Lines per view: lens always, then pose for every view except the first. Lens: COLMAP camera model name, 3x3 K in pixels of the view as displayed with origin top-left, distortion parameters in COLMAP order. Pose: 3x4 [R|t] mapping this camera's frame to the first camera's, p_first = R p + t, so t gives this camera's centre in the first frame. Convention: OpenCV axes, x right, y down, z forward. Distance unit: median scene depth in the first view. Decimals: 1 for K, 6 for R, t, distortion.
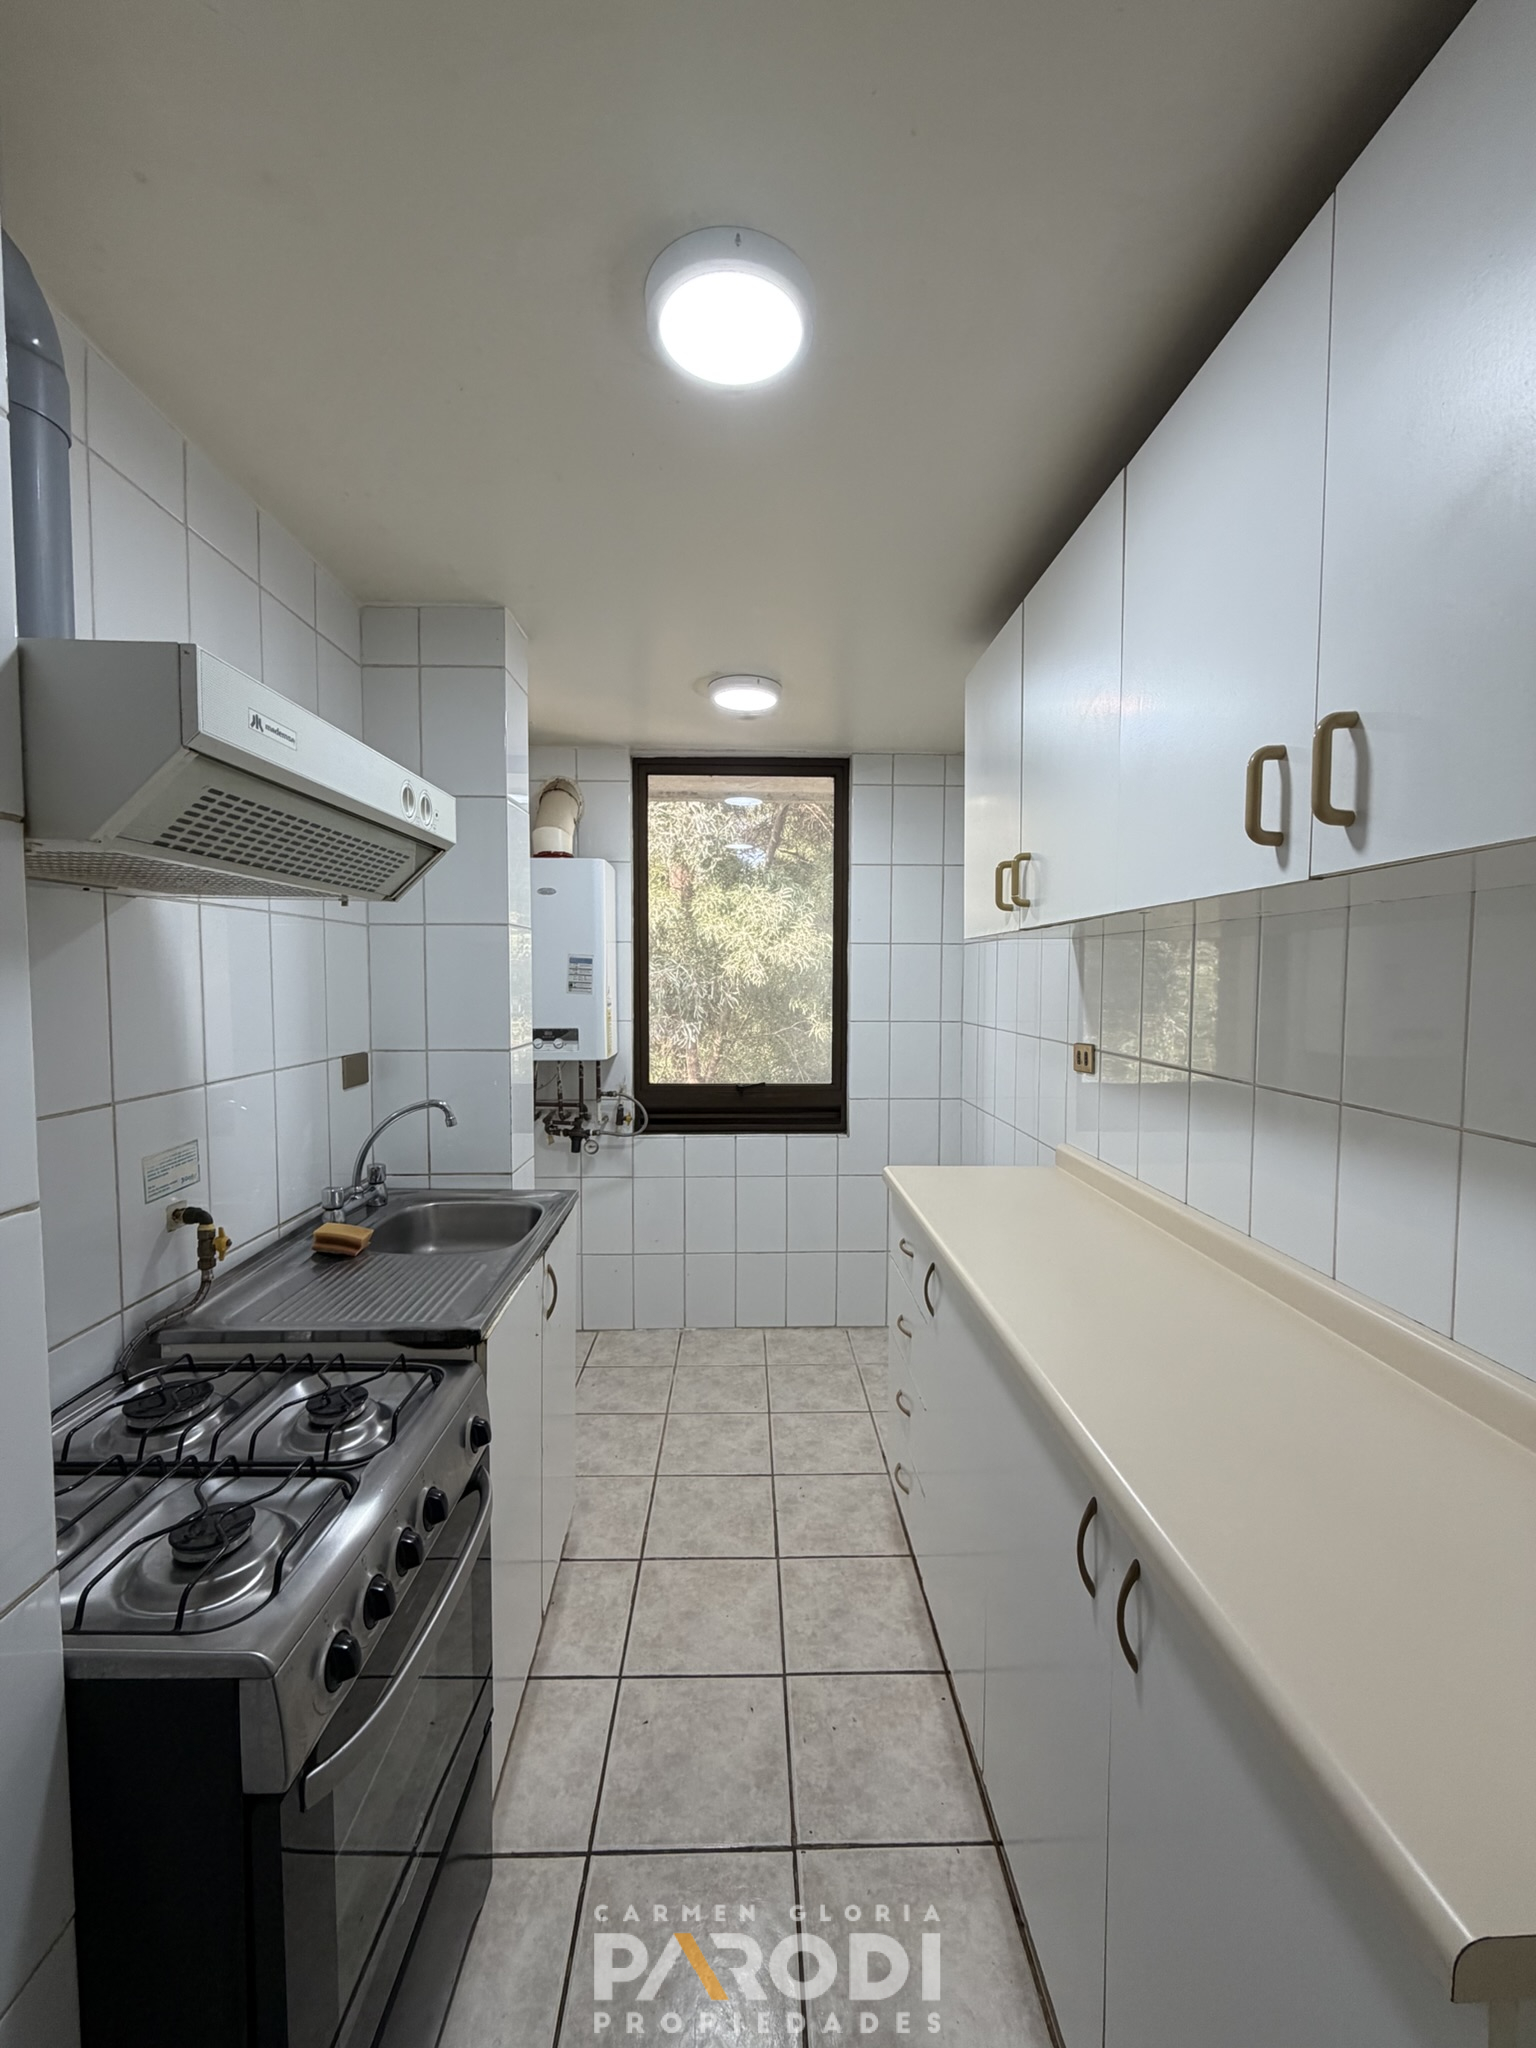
lens RADIAL K [[814.3, 0, 768.3], [0, 814.3, 1020.1], [0, 0, 1]] dist [-0.001131, 0.000275]
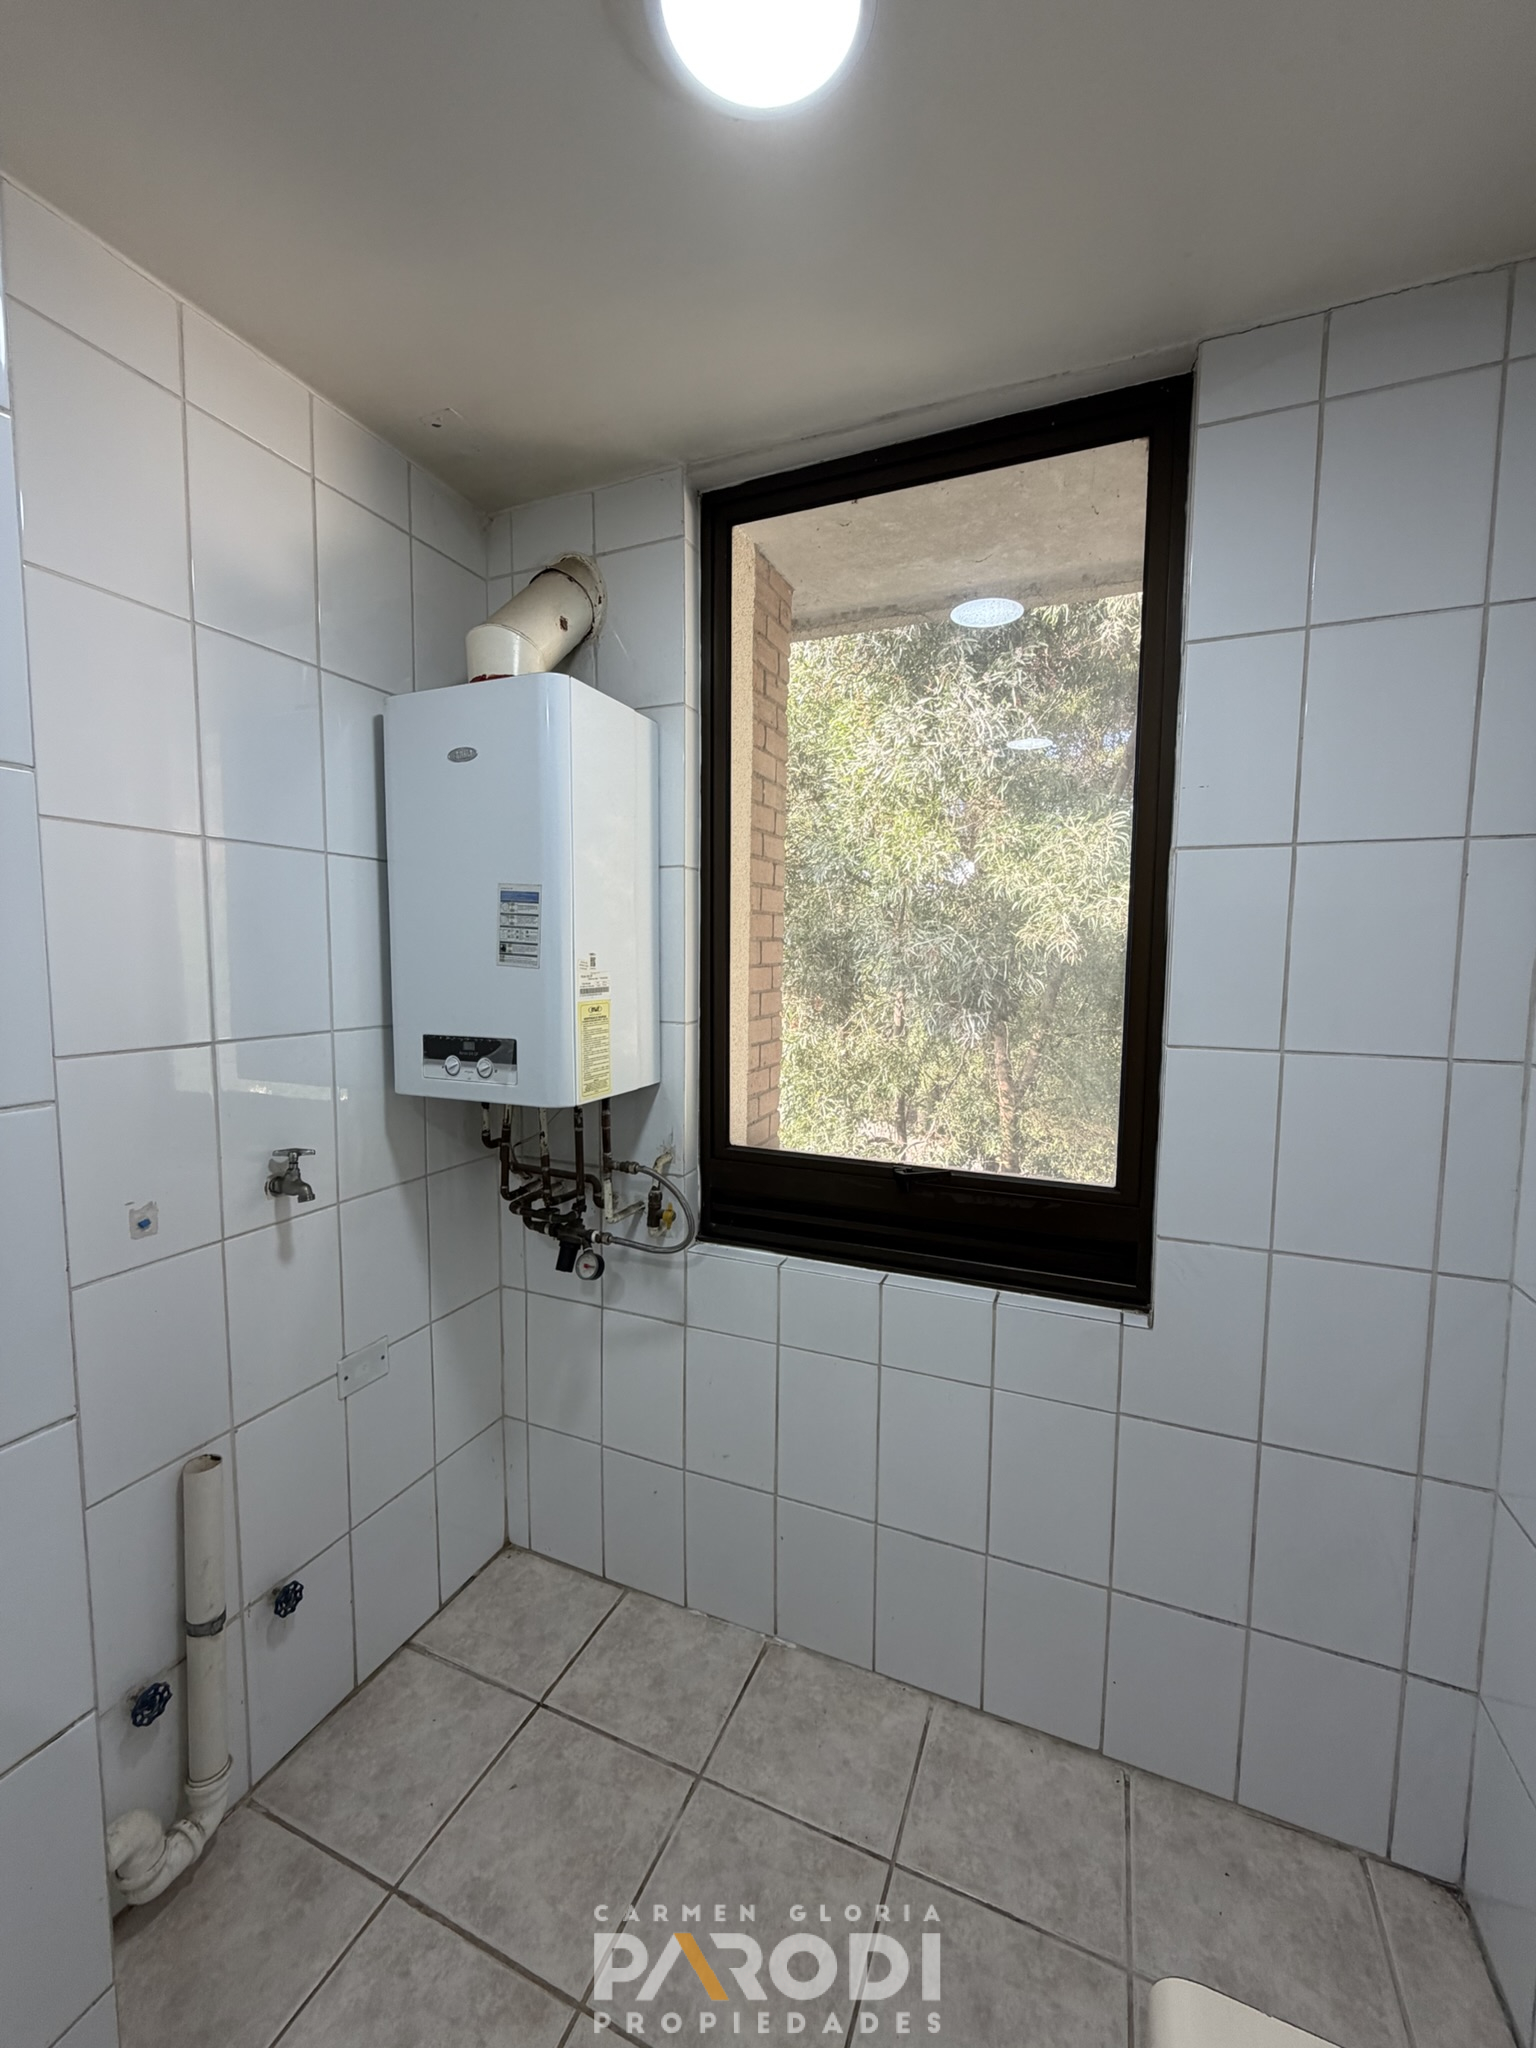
lens RADIAL K [[814.3, 0, 768.0], [0, 814.3, 1022.3], [0, 0, 1]] dist [-0.001131, 0.000275]
pose [[0.907694, 0.037548, -0.417949, 0.101321], [-0.025888, 0.999102, 0.033534, -0.019535], [0.418832, -0.019619, 0.907852, 0.626518]]
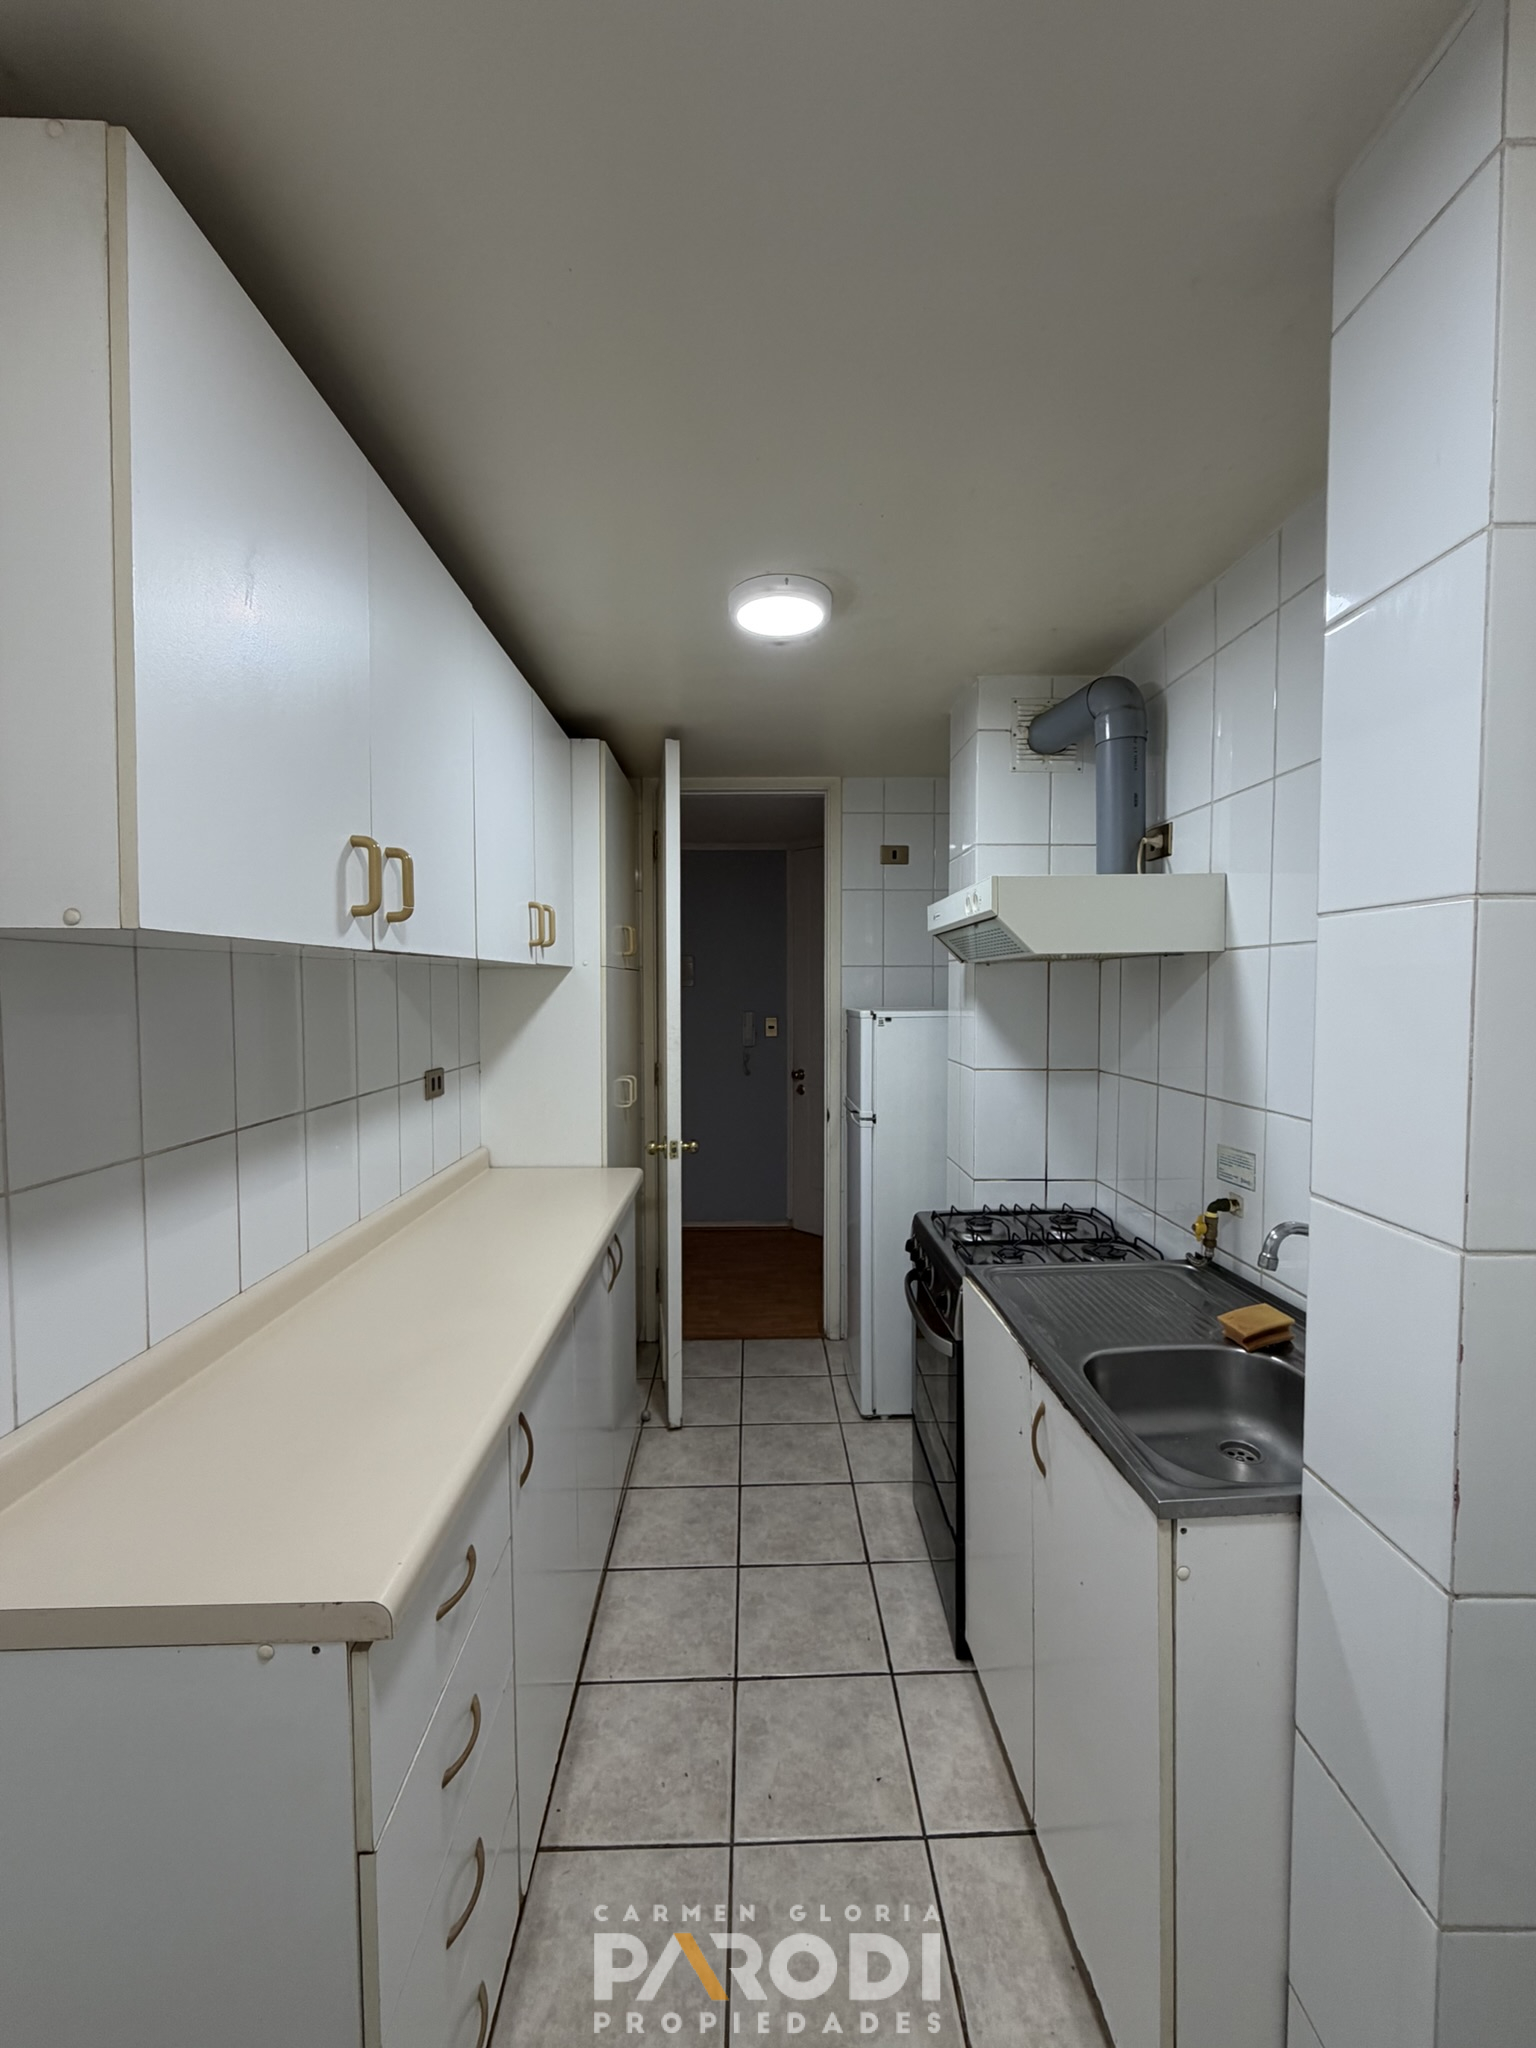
lens RADIAL K [[814.3, 0, 769.8], [0, 814.3, 1025.2], [0, 0, 1]] dist [-0.001131, 0.000275]
pose [[-0.999851, 0.012341, 0.012035, -0.023343], [0.013397, 0.995671, 0.091977, -0.067609], [-0.010848, 0.092124, -0.995688, 1.003216]]
